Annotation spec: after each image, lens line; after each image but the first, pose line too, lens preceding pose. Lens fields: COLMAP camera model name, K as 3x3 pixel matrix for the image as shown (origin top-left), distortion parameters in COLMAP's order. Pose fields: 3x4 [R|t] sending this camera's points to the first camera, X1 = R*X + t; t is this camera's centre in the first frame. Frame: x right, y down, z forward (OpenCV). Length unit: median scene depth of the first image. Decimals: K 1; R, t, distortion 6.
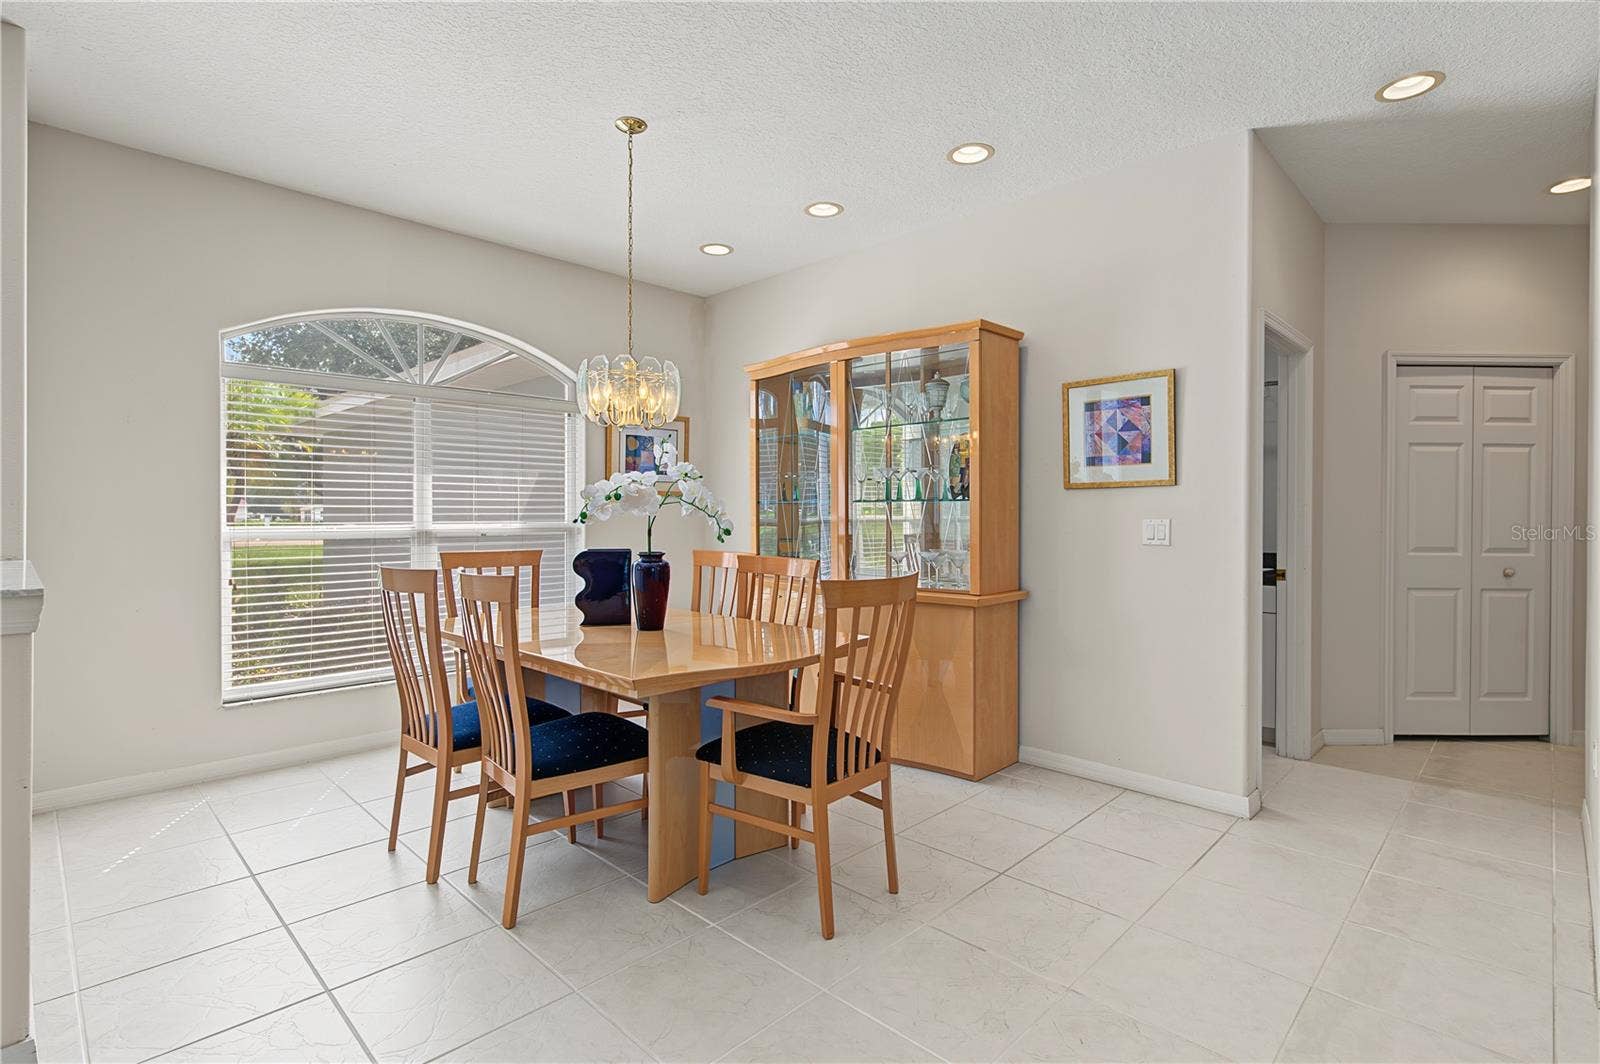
lens RADIAL K [[762.3, 0, 801.6], [0, 762.3, 537.3], [0, 0, 1]] dist [0.008863, -0.006323]
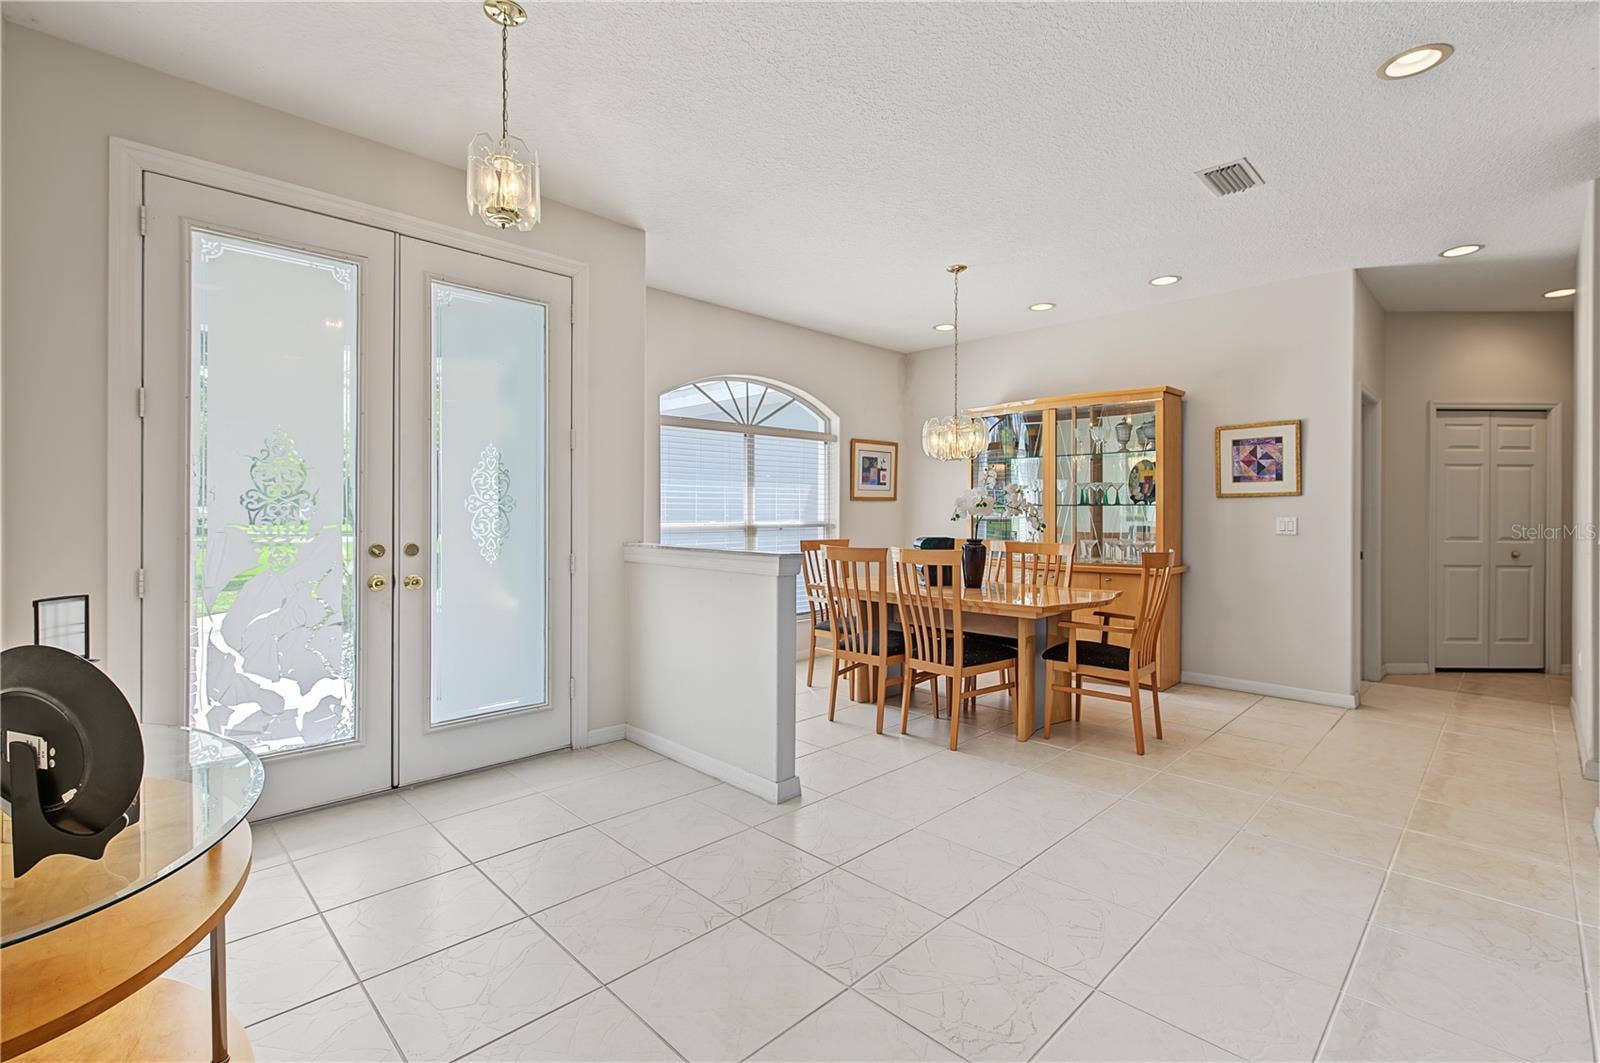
lens RADIAL K [[716.3, 0, 800.0], [0, 716.3, 531.5], [0, 0, 1]] dist [-0.000580, -0.000667]
pose [[0.999851, -0.000482, -0.017235, -0.469756], [0.000423, 0.999994, -0.003463, 0.008287], [0.017236, 0.003455, 0.999845, -0.435189]]
